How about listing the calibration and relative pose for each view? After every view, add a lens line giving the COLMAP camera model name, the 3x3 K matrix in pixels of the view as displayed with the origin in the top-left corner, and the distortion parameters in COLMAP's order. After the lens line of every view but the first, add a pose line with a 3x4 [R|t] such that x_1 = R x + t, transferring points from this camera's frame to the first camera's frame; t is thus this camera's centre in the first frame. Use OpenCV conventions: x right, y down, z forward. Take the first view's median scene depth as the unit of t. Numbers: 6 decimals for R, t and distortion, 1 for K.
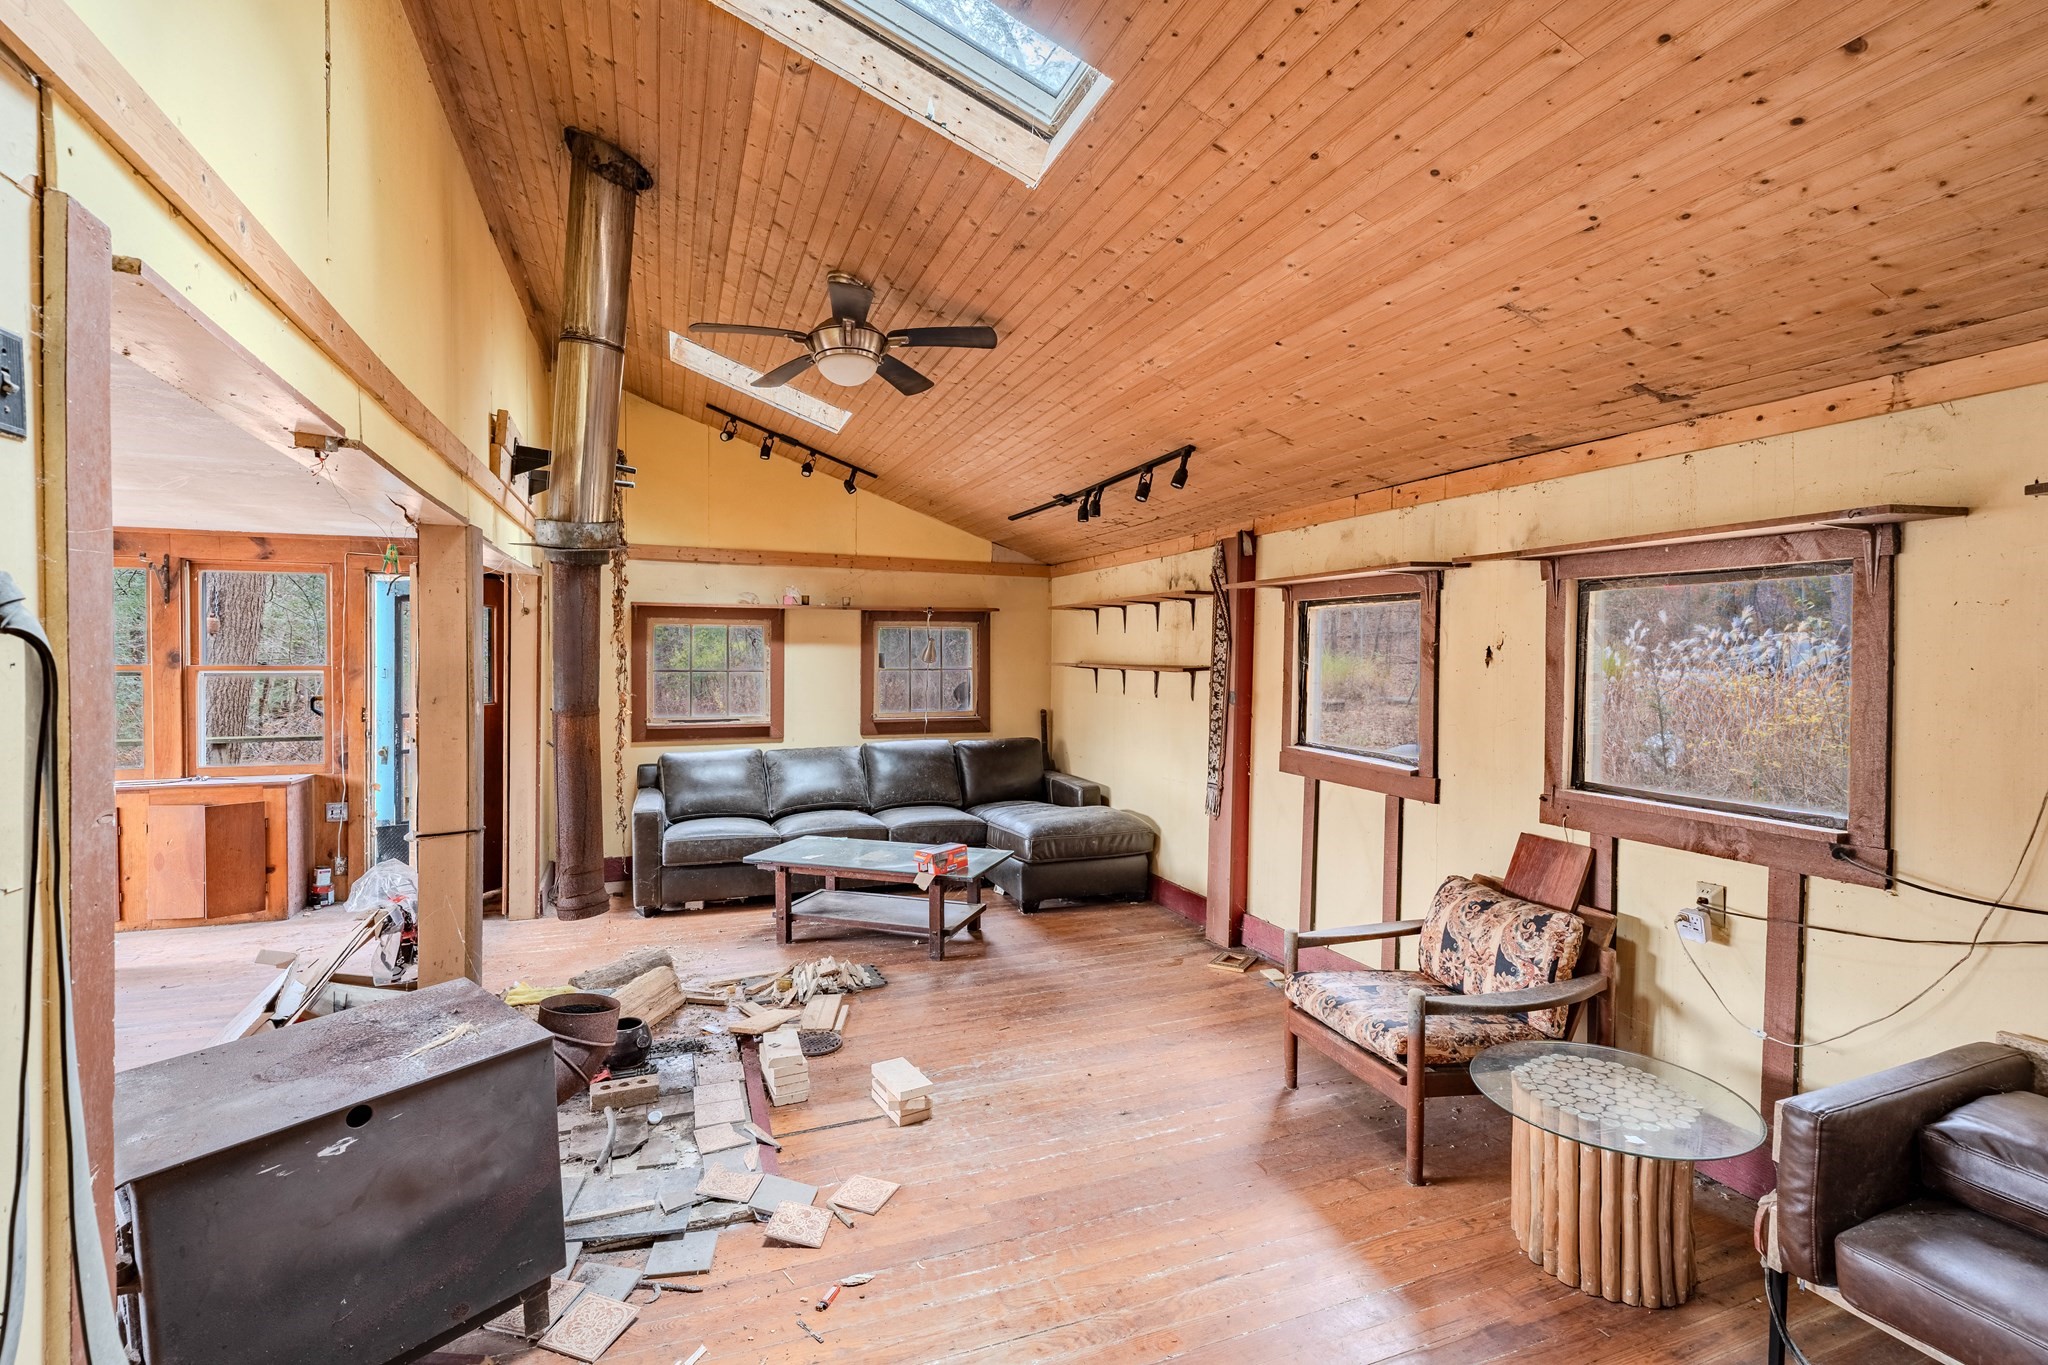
lens RADIAL K [[943.3, 0, 1017.4], [0, 943.3, 672.9], [0, 0, 1]] dist [-0.009945, 0.005375]
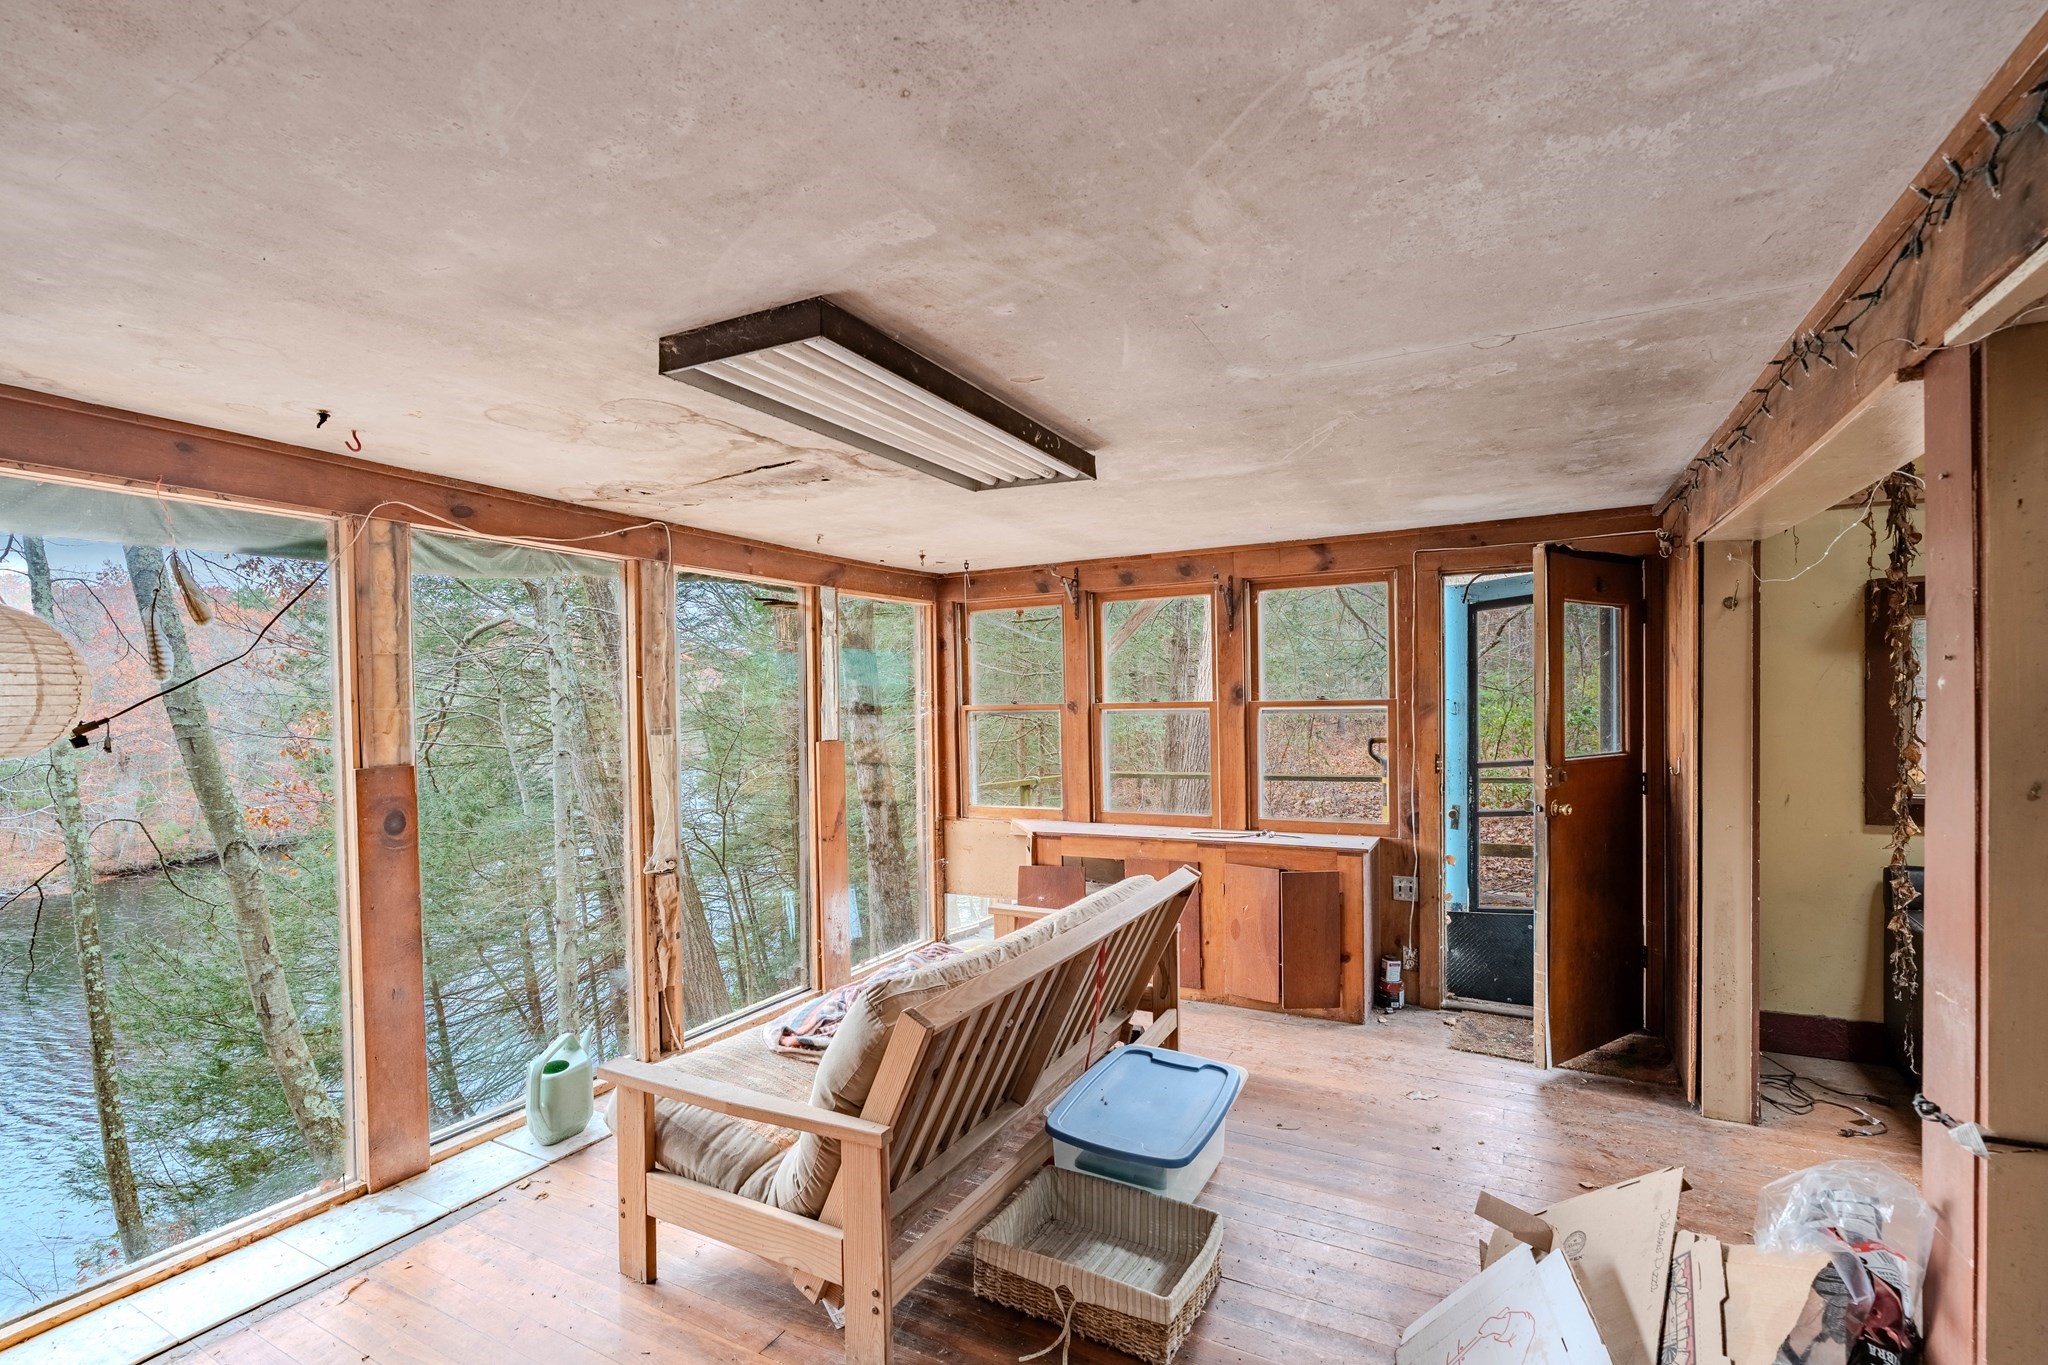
lens RADIAL K [[925.9, 0, 1016.3], [0, 925.9, 711.5], [0, 0, 1]] dist [-0.003087, 0.000028]
pose [[0.649683, -0.003119, -0.760198, -0.371984], [0.011982, 0.999909, 0.006138, -0.006335], [0.760110, -0.013096, 0.649662, 0.277721]]
